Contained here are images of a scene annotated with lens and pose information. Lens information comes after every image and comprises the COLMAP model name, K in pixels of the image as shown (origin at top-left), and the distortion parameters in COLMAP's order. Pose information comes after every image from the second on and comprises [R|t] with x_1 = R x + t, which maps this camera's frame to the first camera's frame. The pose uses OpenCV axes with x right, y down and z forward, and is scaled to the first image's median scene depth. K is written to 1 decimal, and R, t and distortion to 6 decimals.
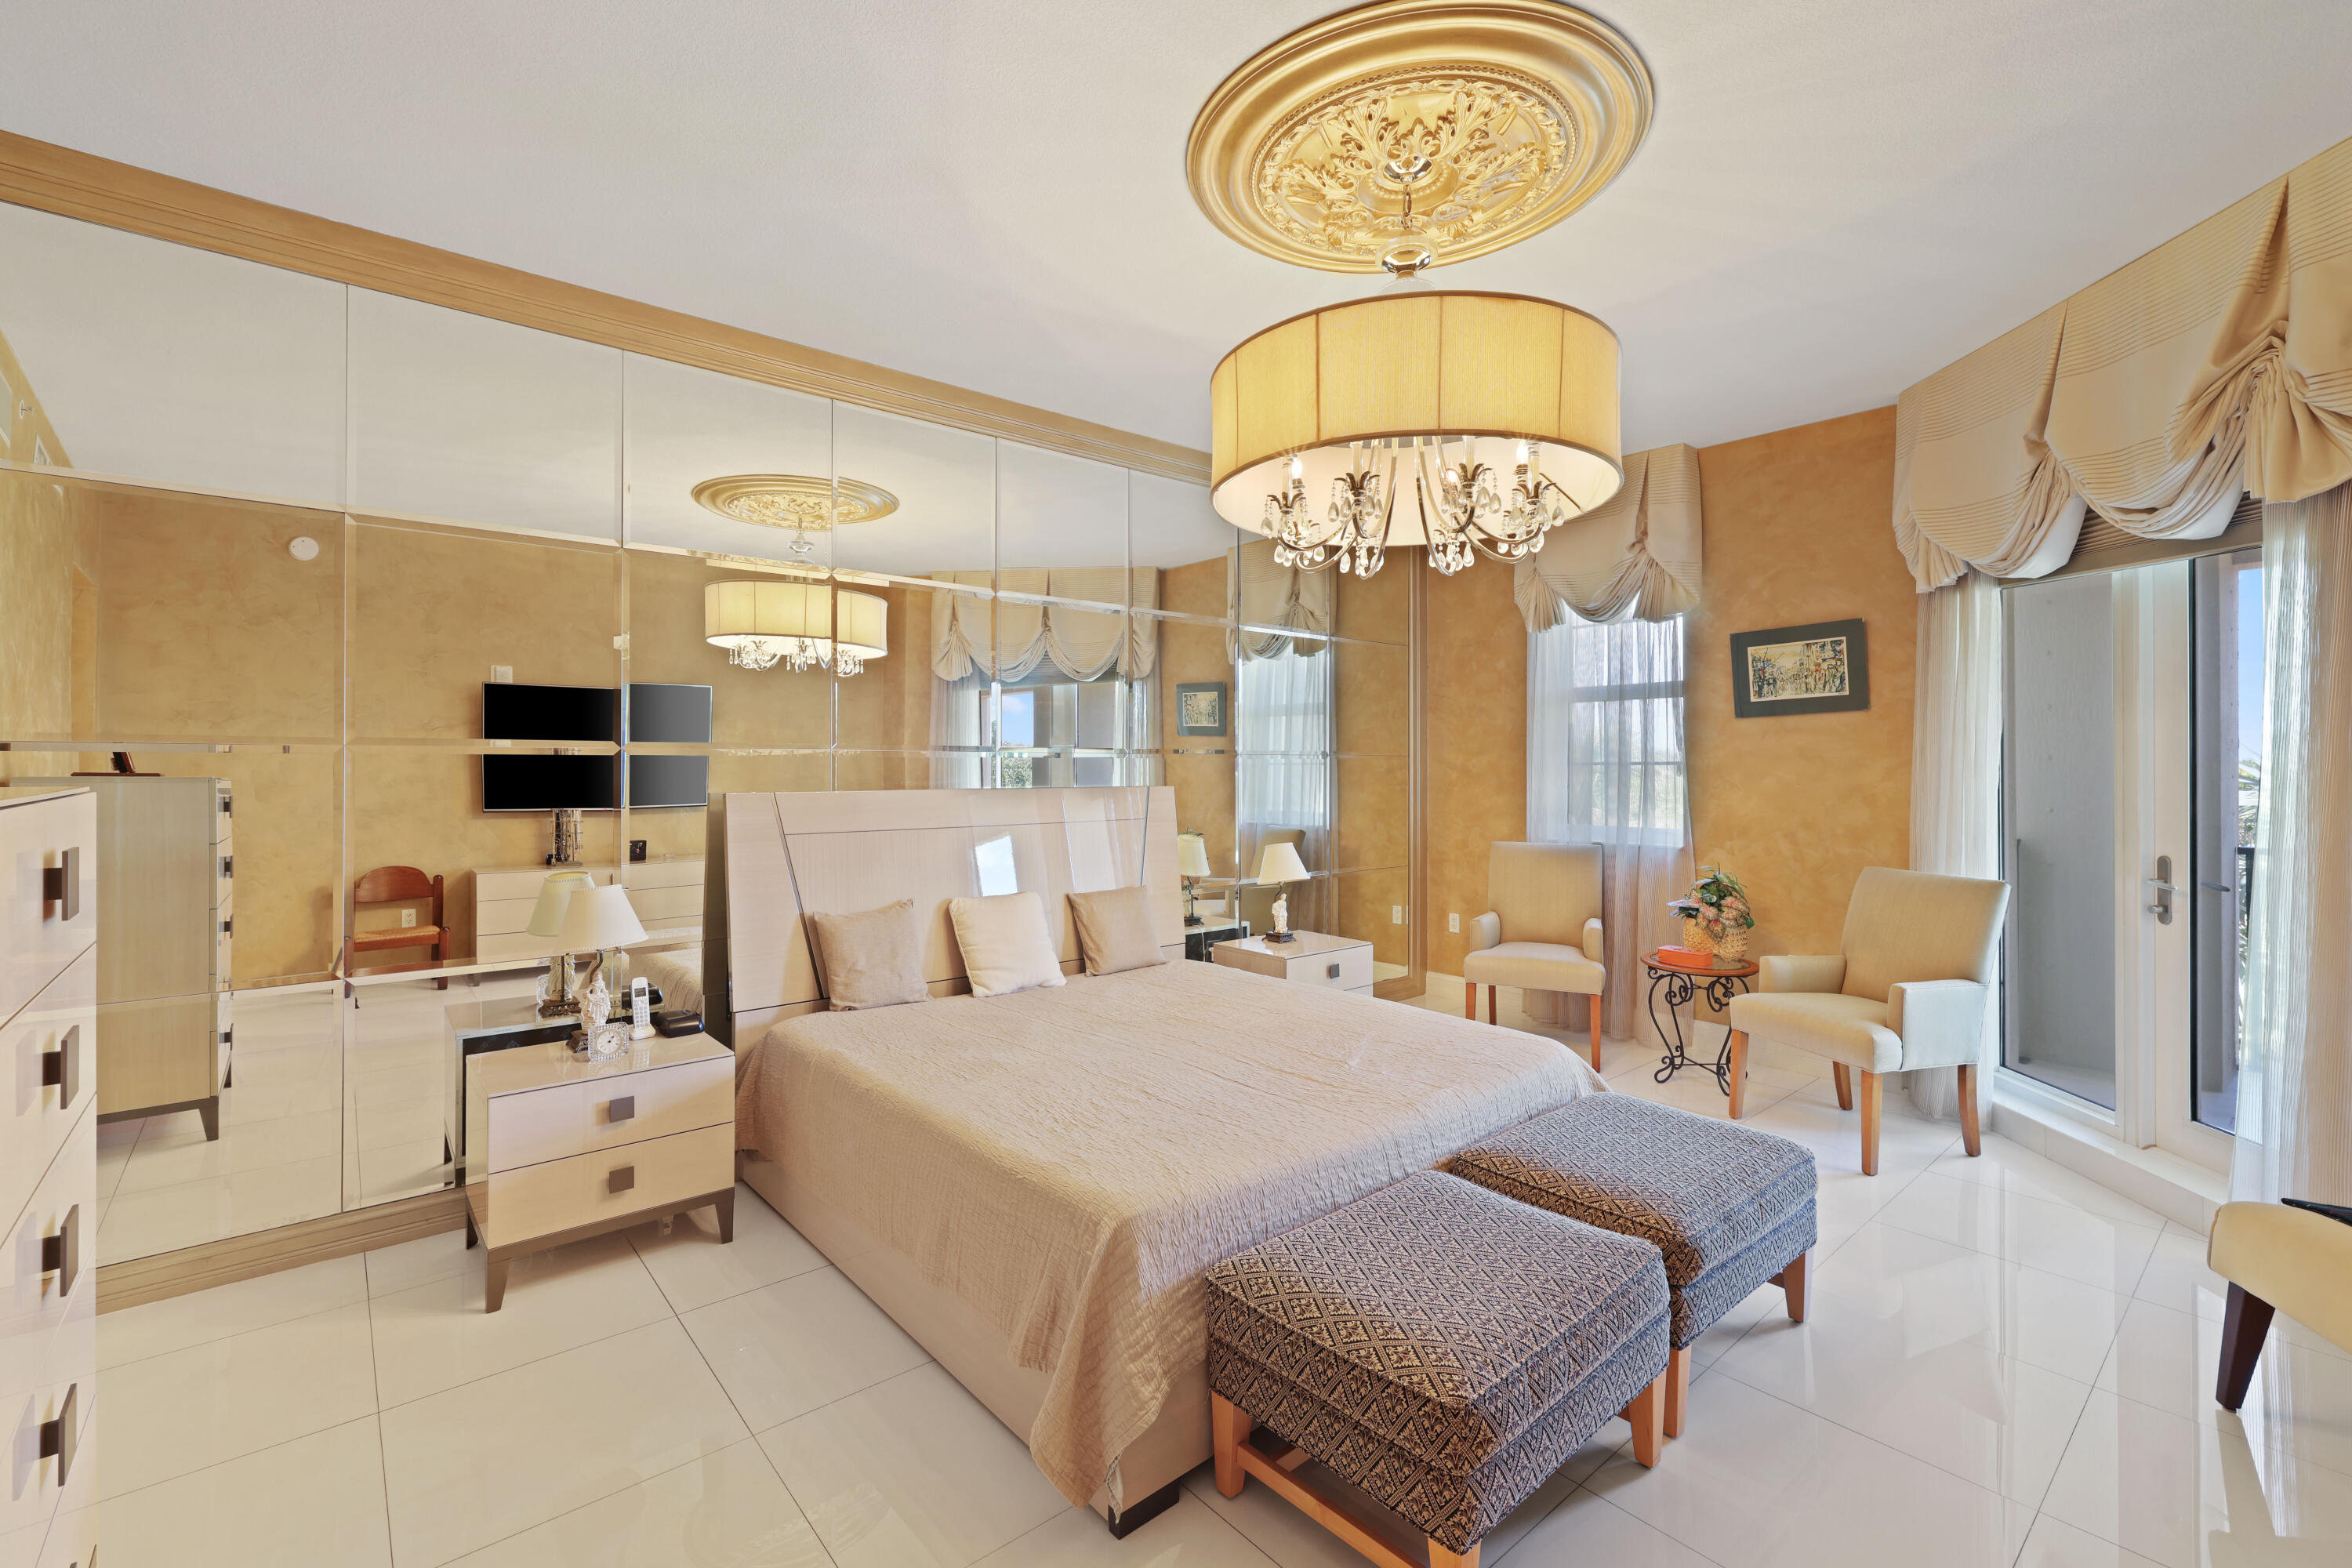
lens RADIAL K [[1006.8, 0, 1168.8], [0, 1006.8, 765.4], [0, 0, 1]] dist [0.003182, 0.000187]
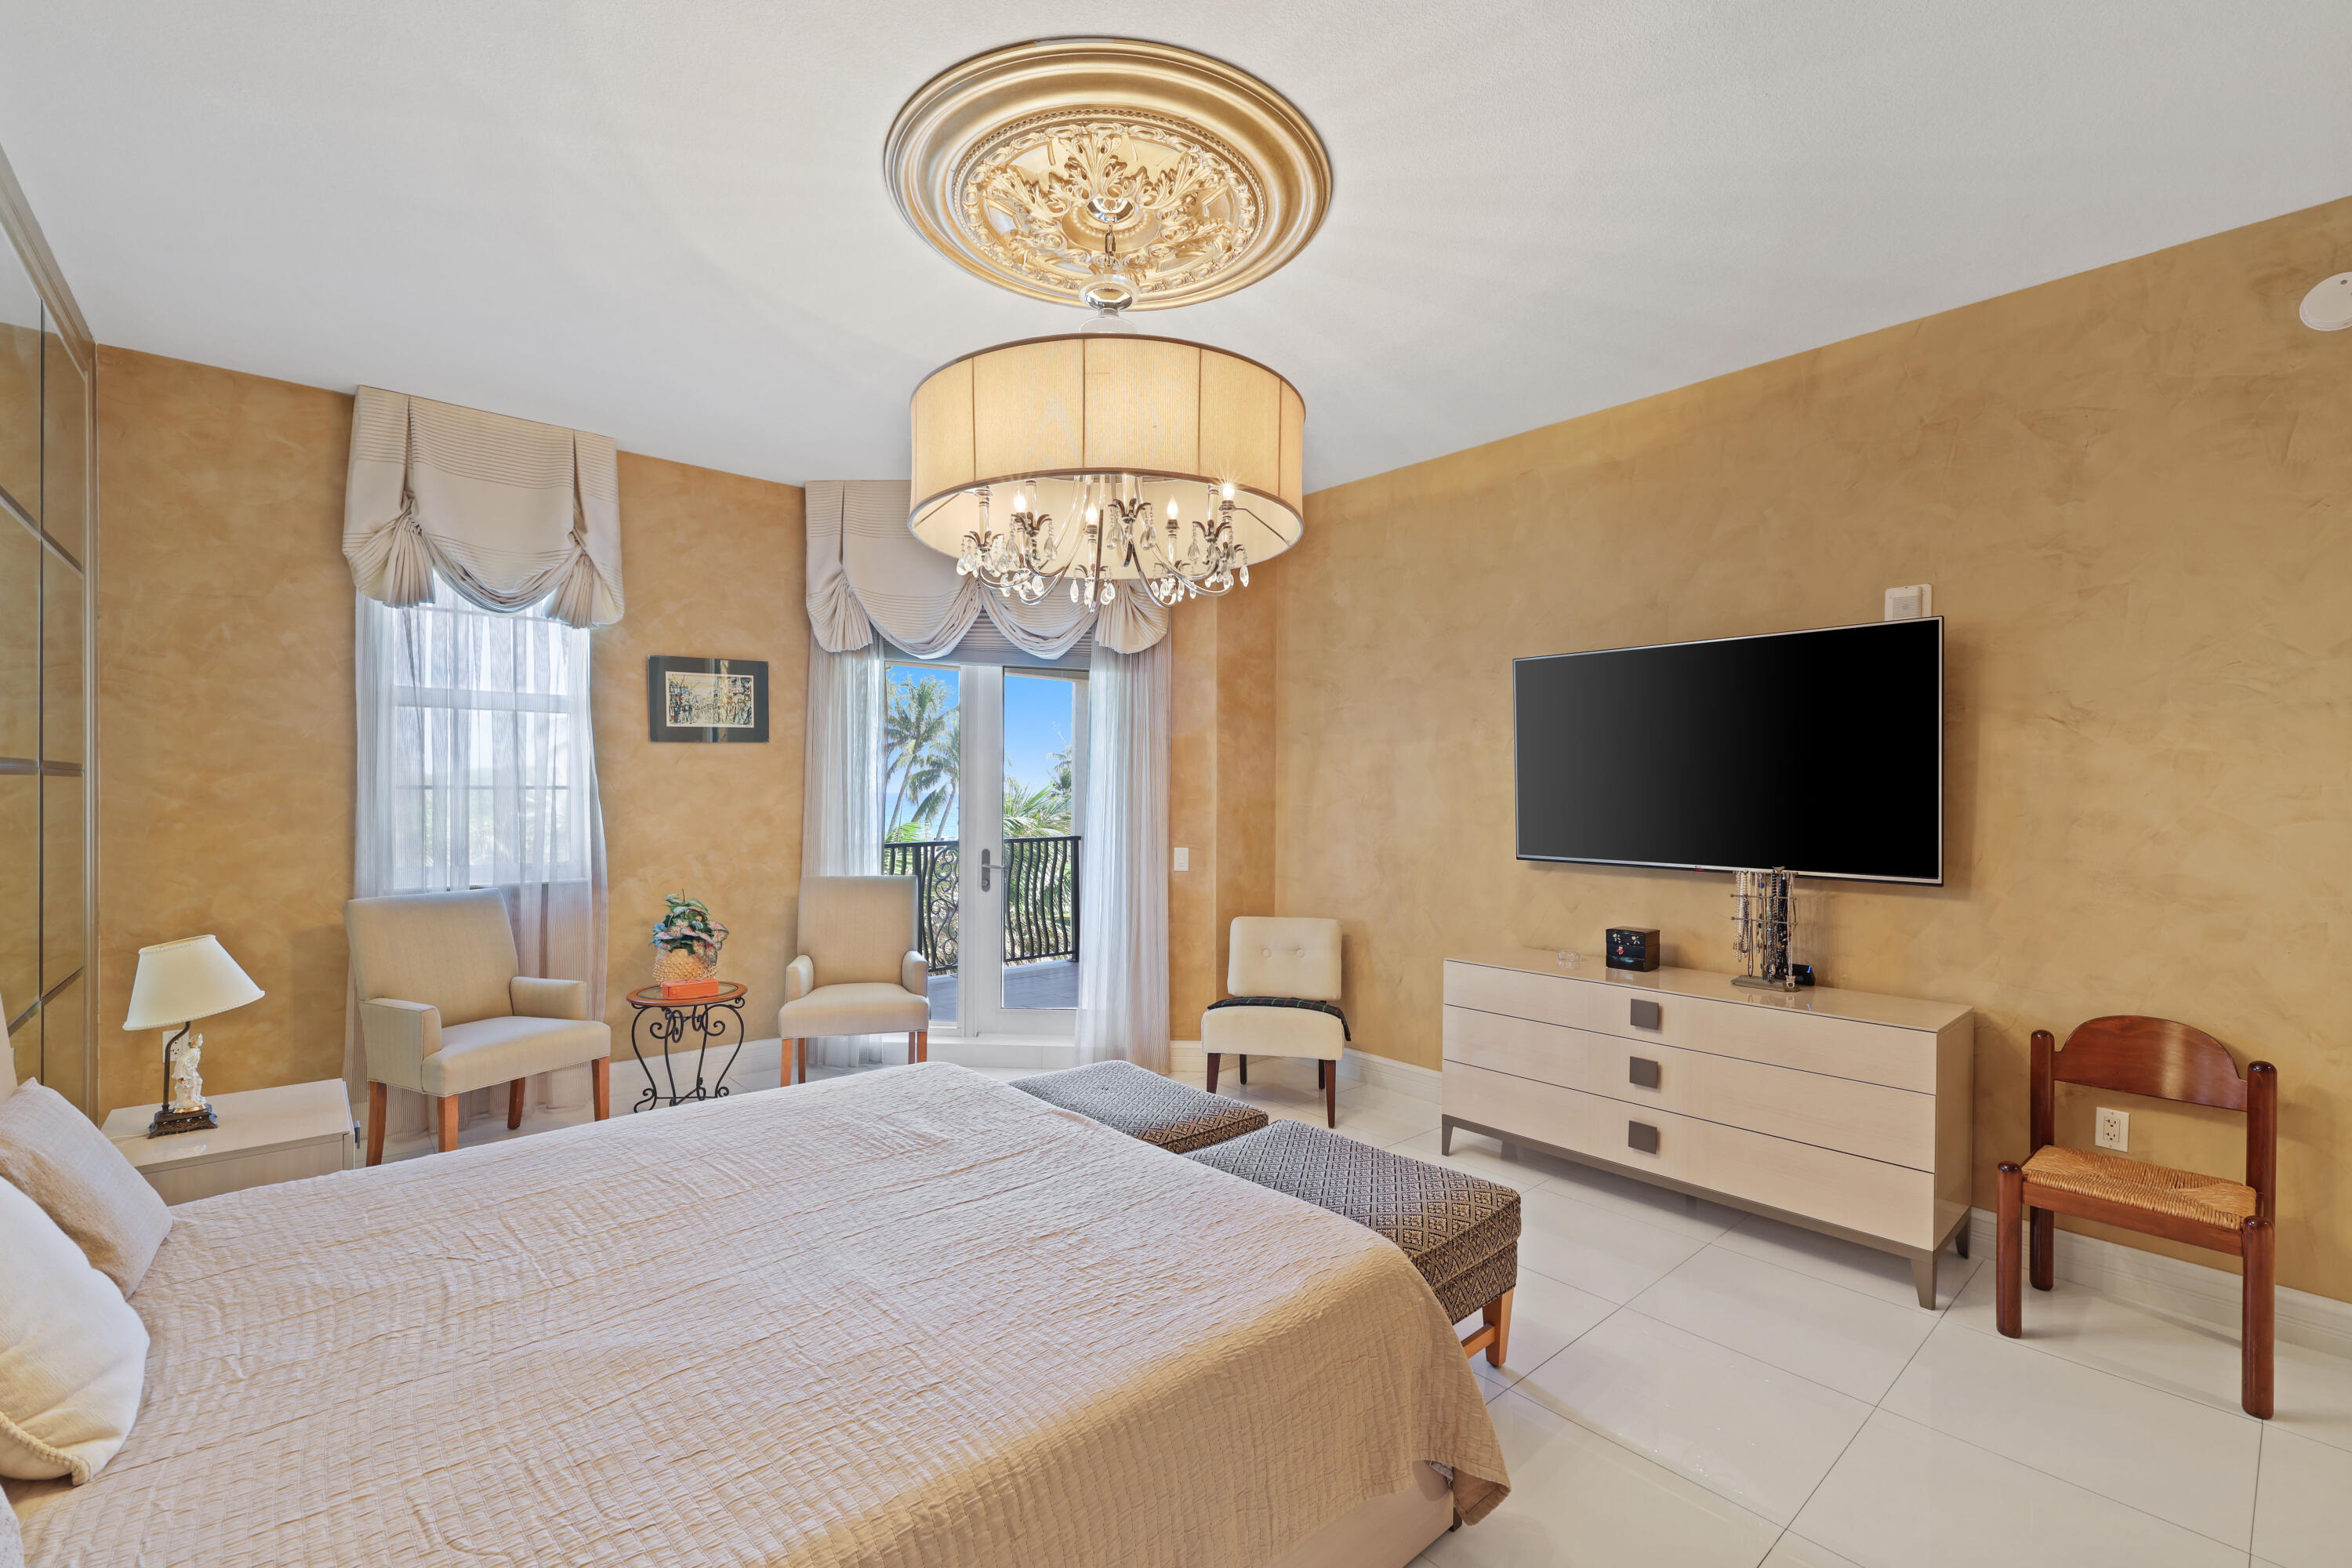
lens RADIAL K [[1006.8, 0, 1169.9], [0, 1006.8, 802.3], [0, 0, 1]] dist [0.003182, 0.000187]
pose [[-0.013583, -0.012771, 0.999826, -0.432118], [-0.005266, 0.999905, 0.012701, -0.003380], [-0.999894, -0.005093, -0.013649, 0.520642]]
